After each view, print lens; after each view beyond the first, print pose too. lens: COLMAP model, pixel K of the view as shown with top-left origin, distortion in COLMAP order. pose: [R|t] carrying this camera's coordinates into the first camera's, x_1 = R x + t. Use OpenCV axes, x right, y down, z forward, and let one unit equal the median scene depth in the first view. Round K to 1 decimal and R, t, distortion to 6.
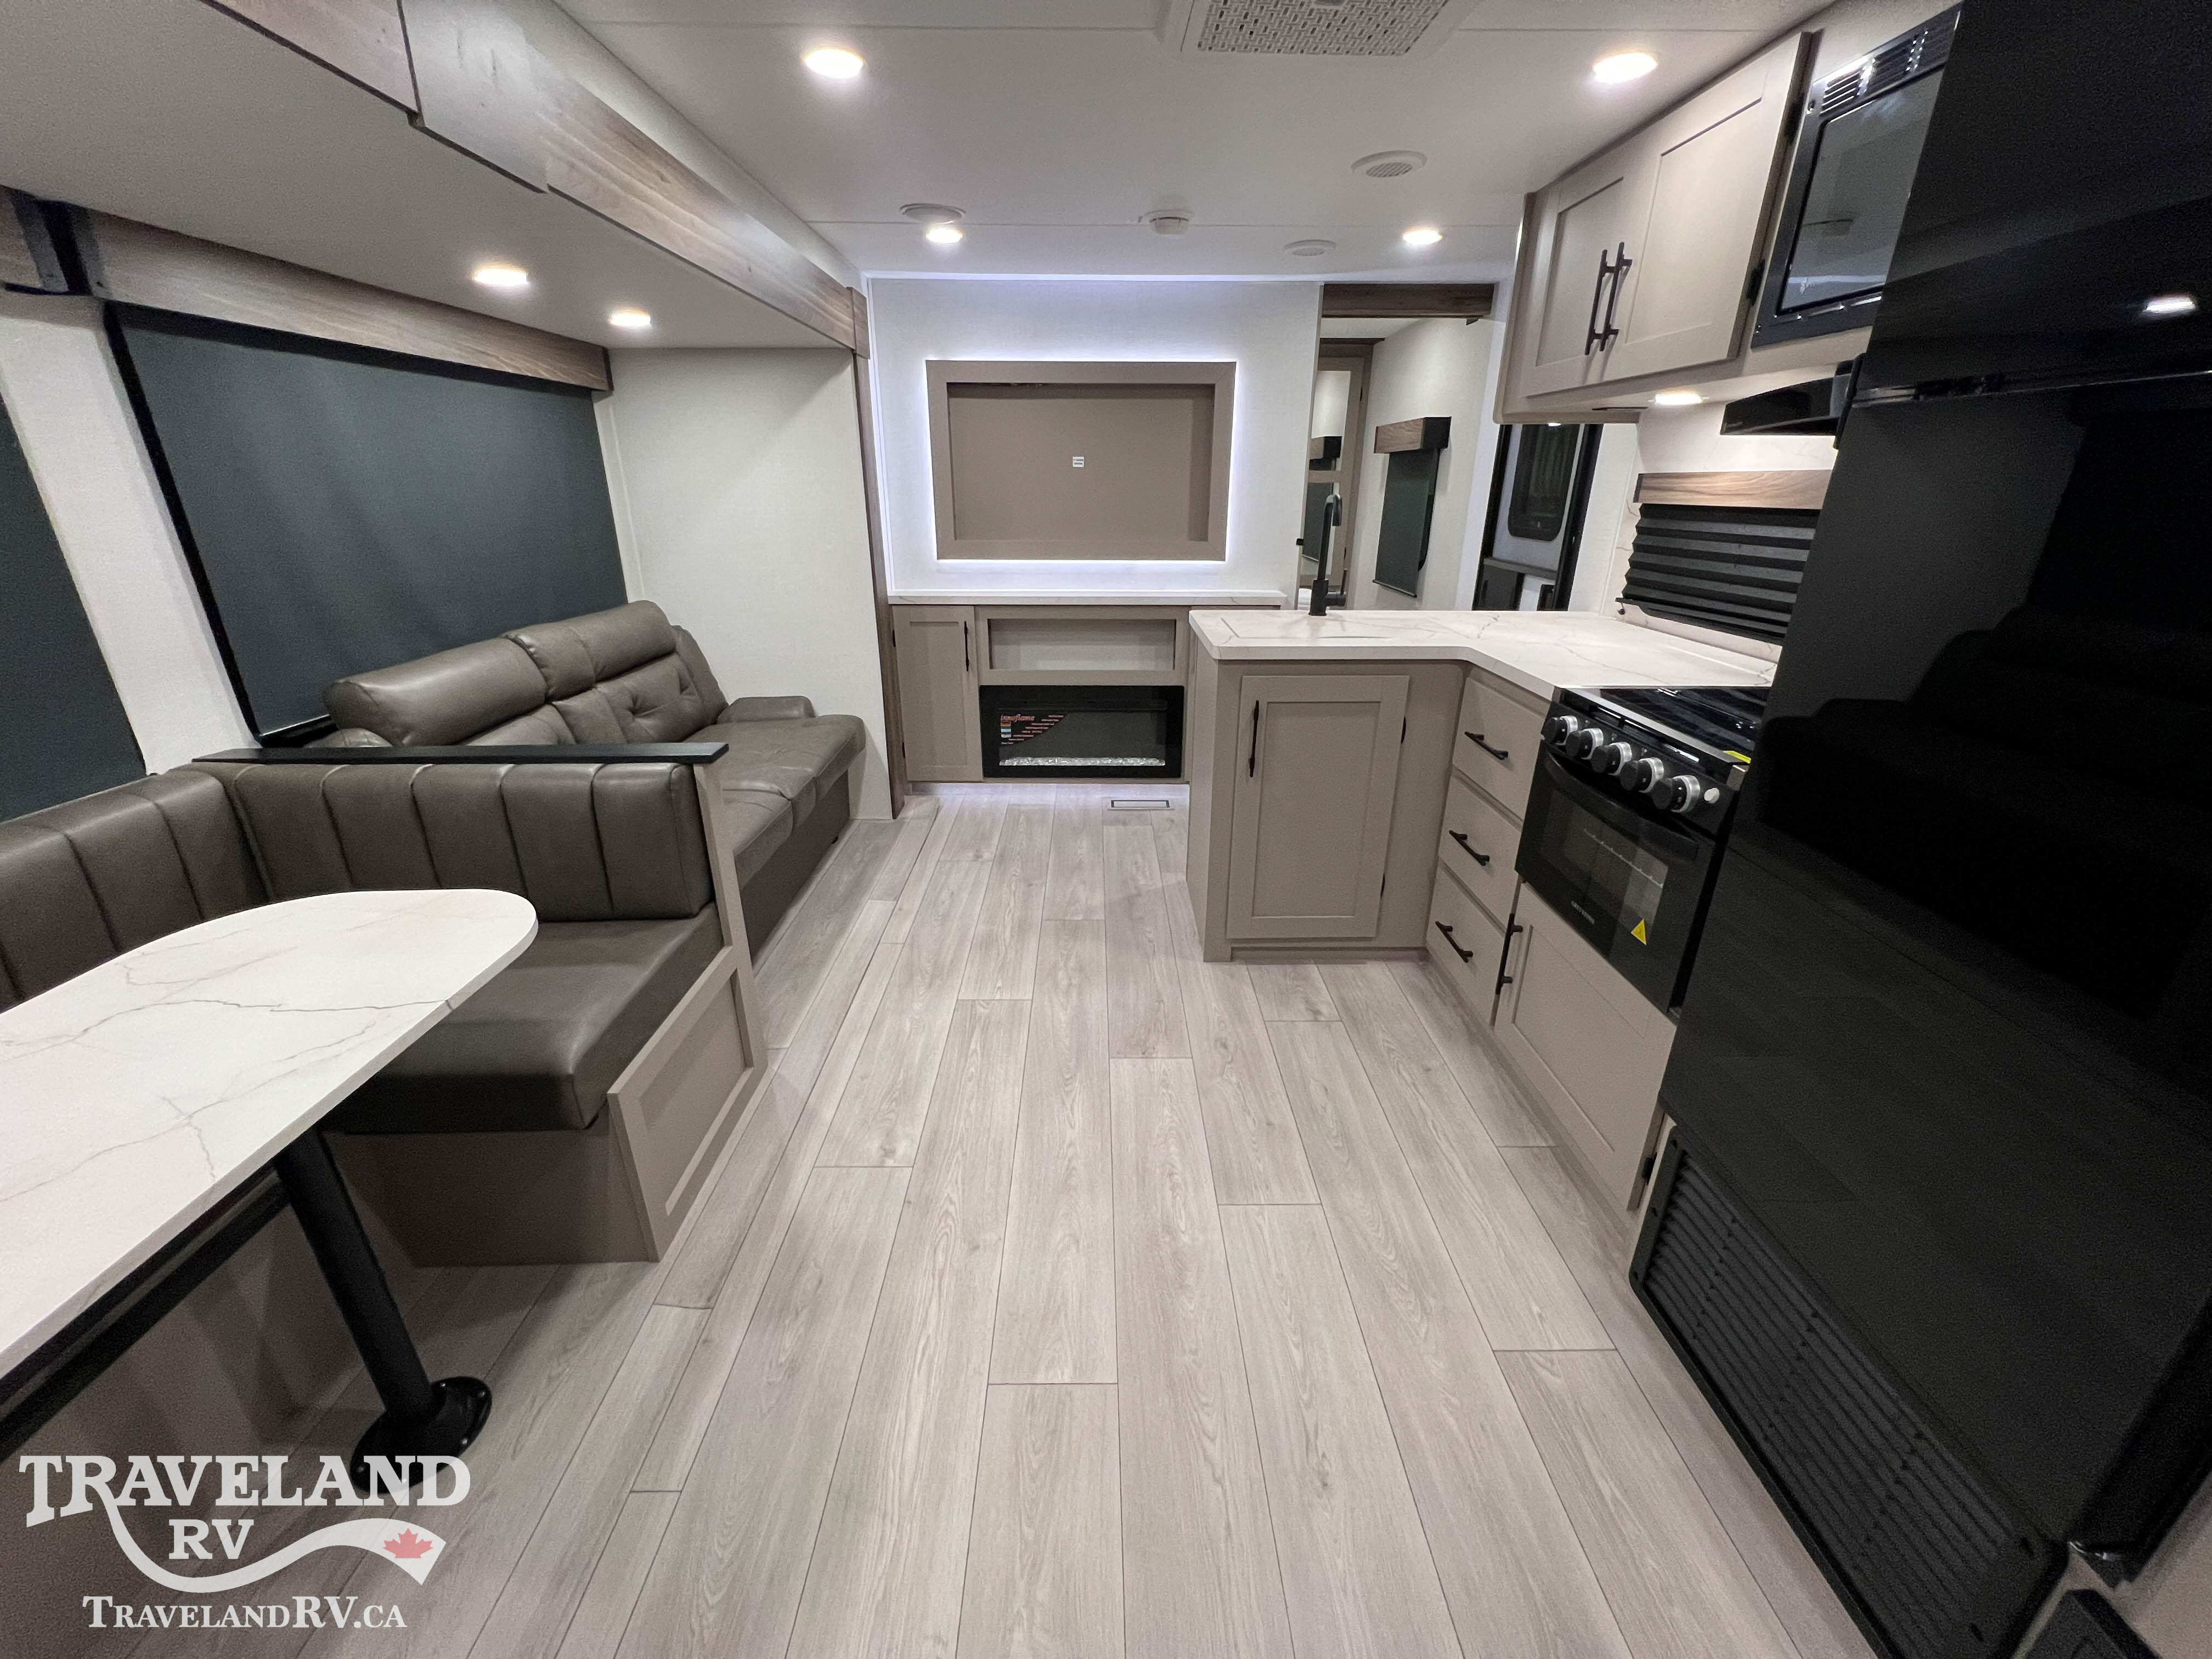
lens RADIAL K [[894.5, 0, 1105.5], [0, 894.5, 826.3], [0, 0, 1]] dist [-0.005047, 0.001401]
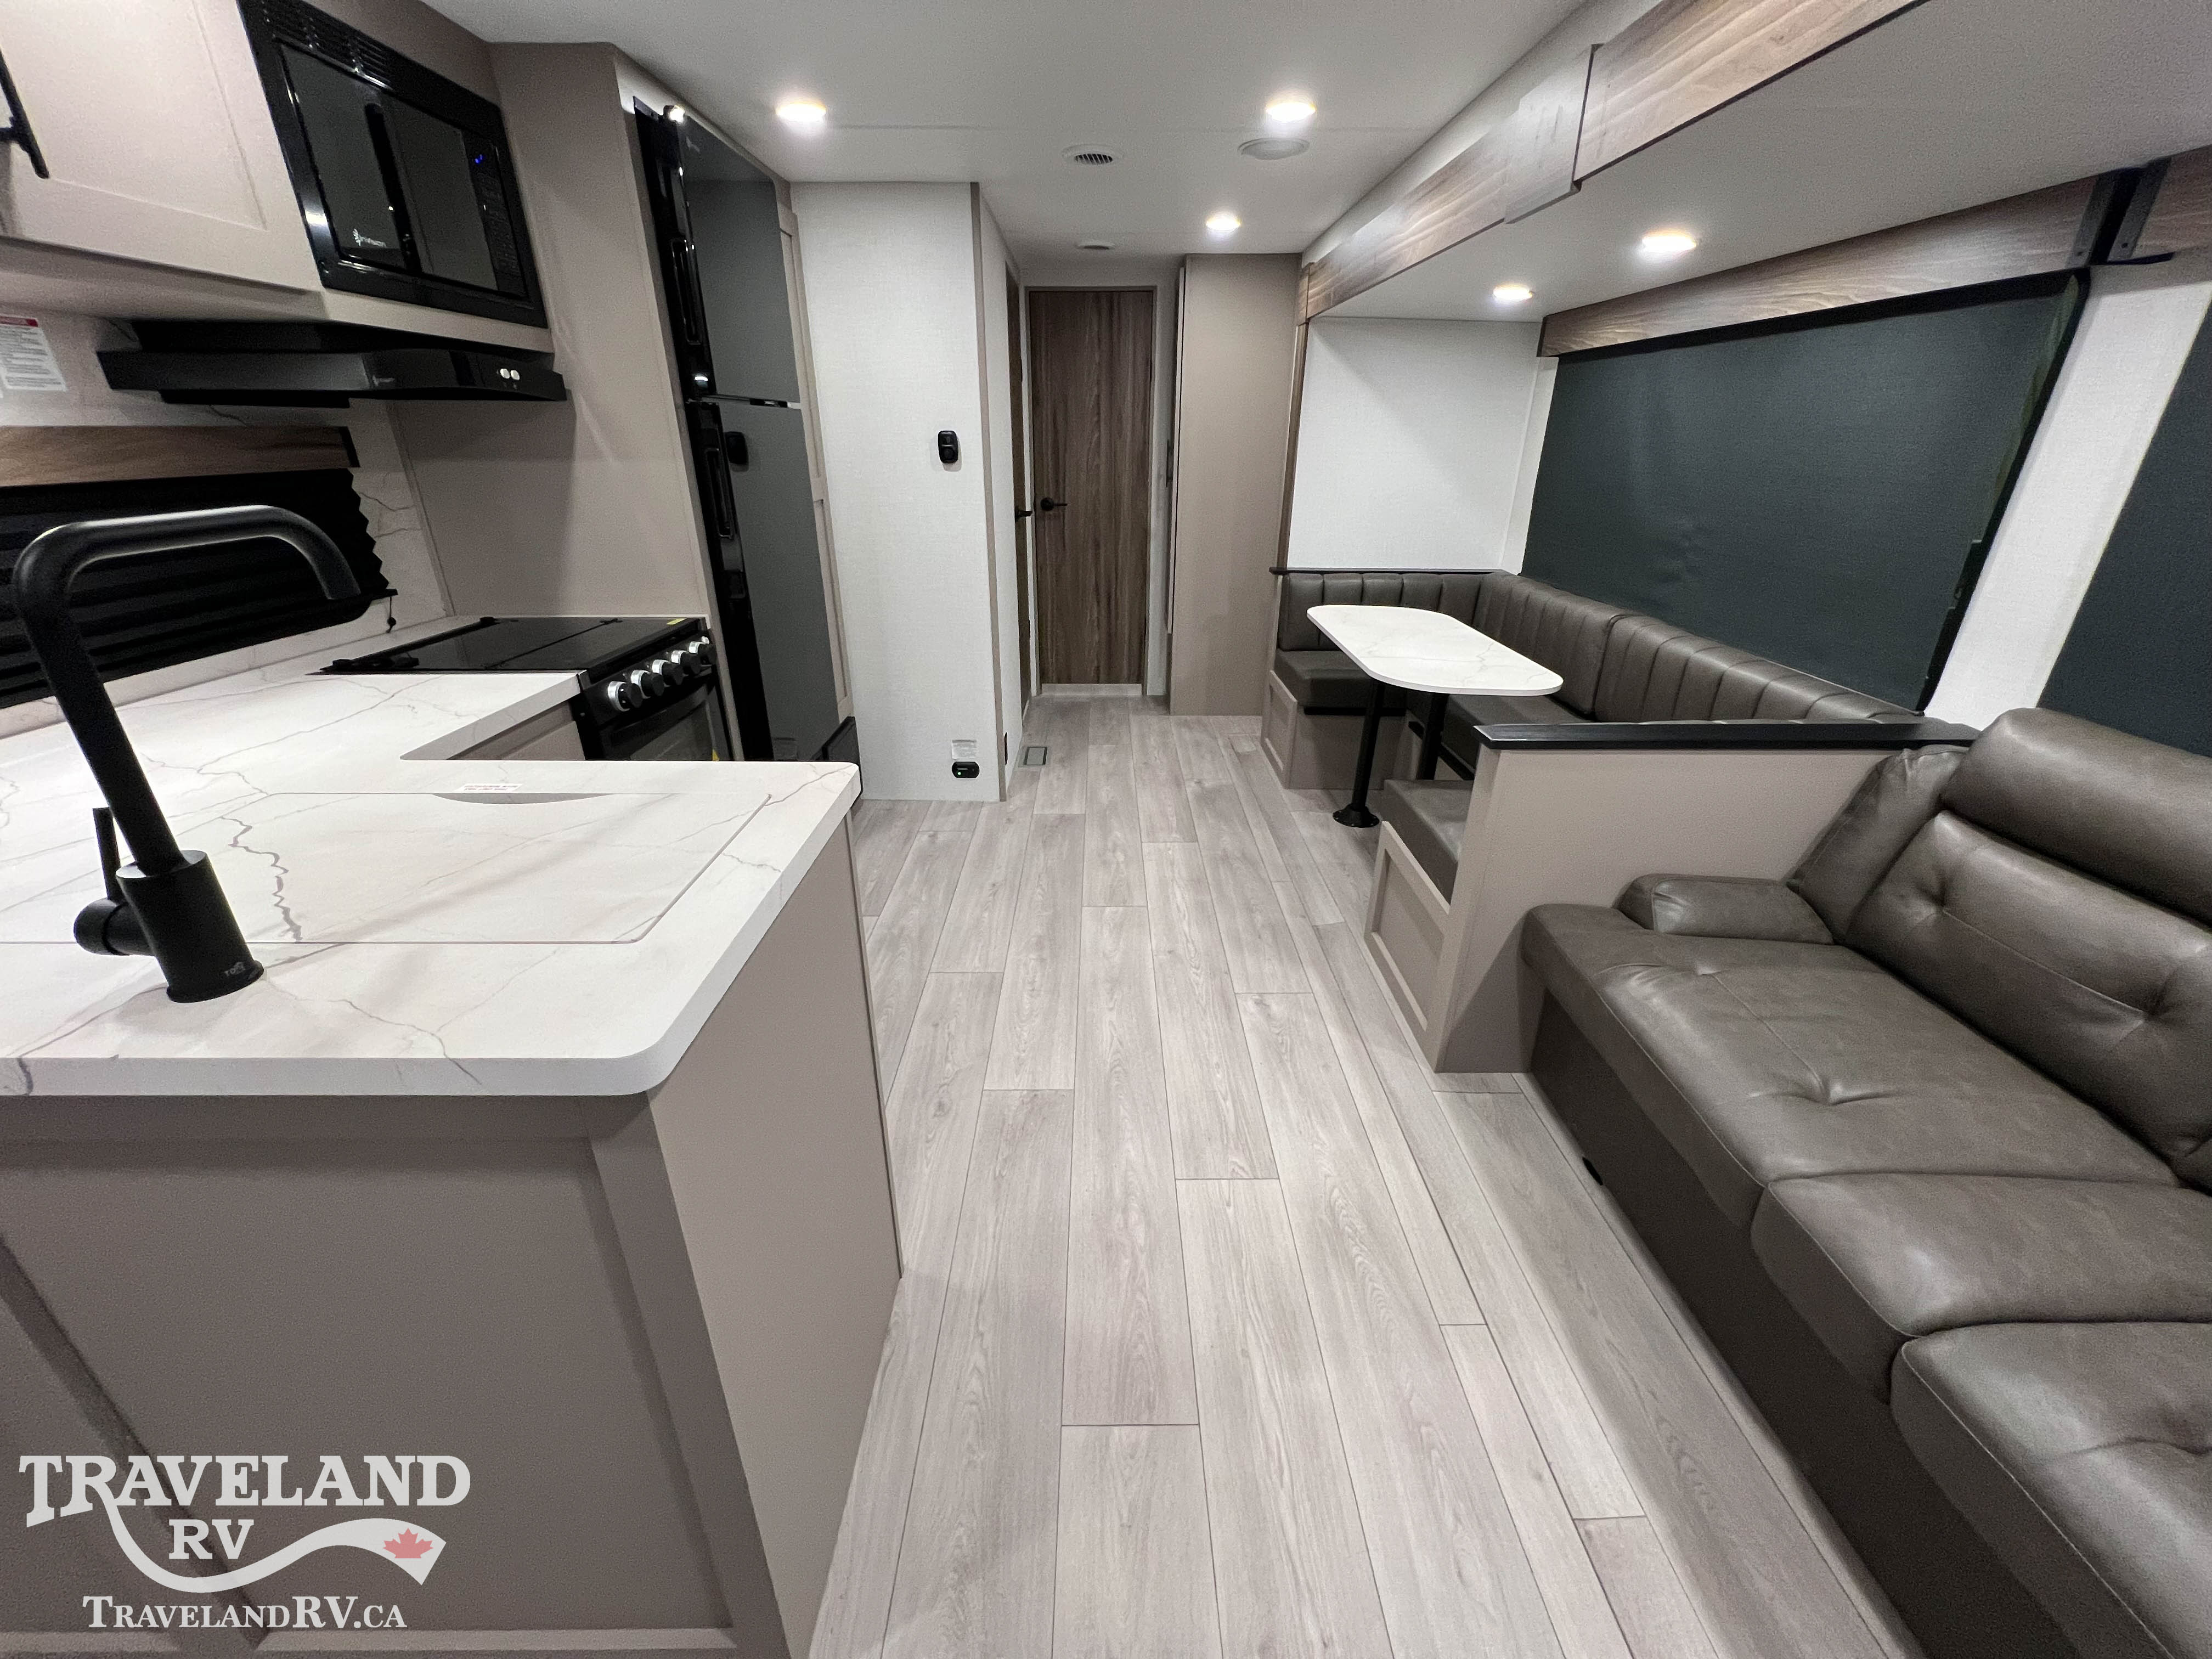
lens RADIAL K [[894.5, 0, 1093.2], [0, 894.5, 833.6], [0, 0, 1]] dist [-0.005047, 0.001401]
pose [[-0.999802, -0.011101, 0.016543, -0.024730], [0.003897, 0.705361, 0.708838, -0.514898], [-0.019537, 0.708762, -0.705177, 1.316994]]
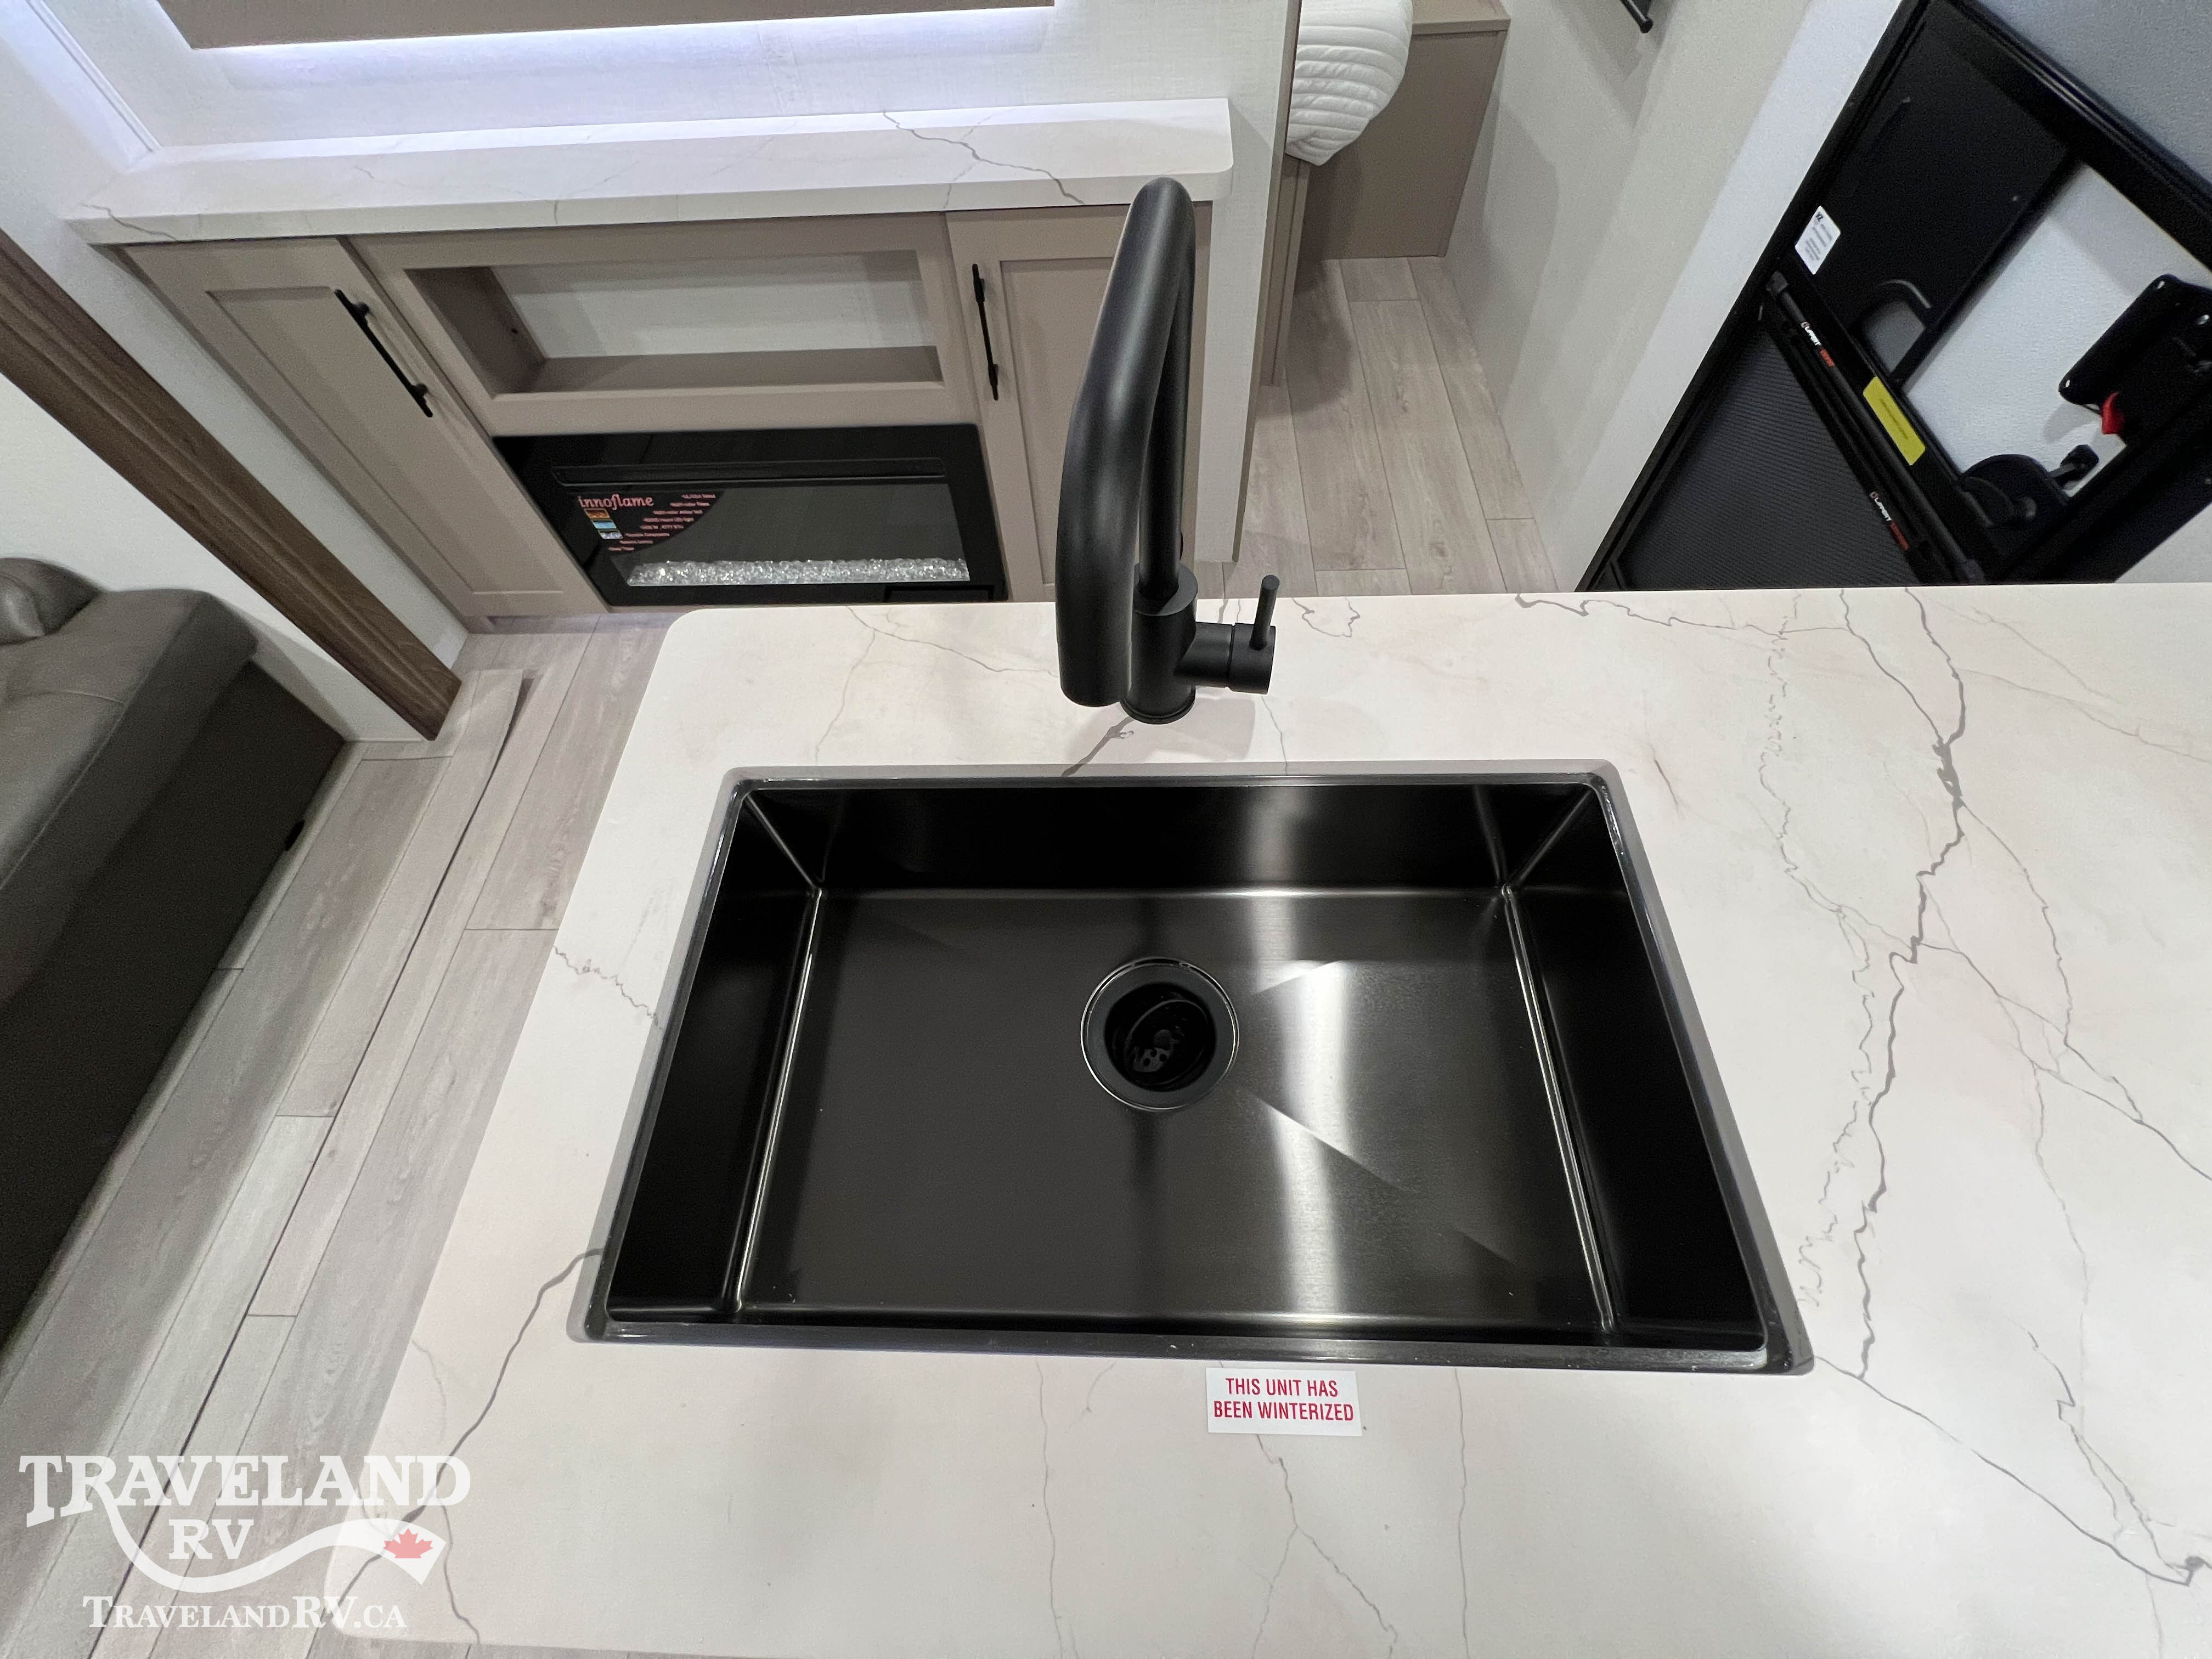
lens RADIAL K [[894.5, 0, 1107.5], [0, 894.5, 835.9], [0, 0, 1]] dist [-0.005047, 0.001401]
pose [[0.998115, 0.008362, -0.060794, 0.274375], [0.030658, 0.790228, 0.612046, -0.404198], [0.053160, -0.612756, 0.788482, 0.899304]]
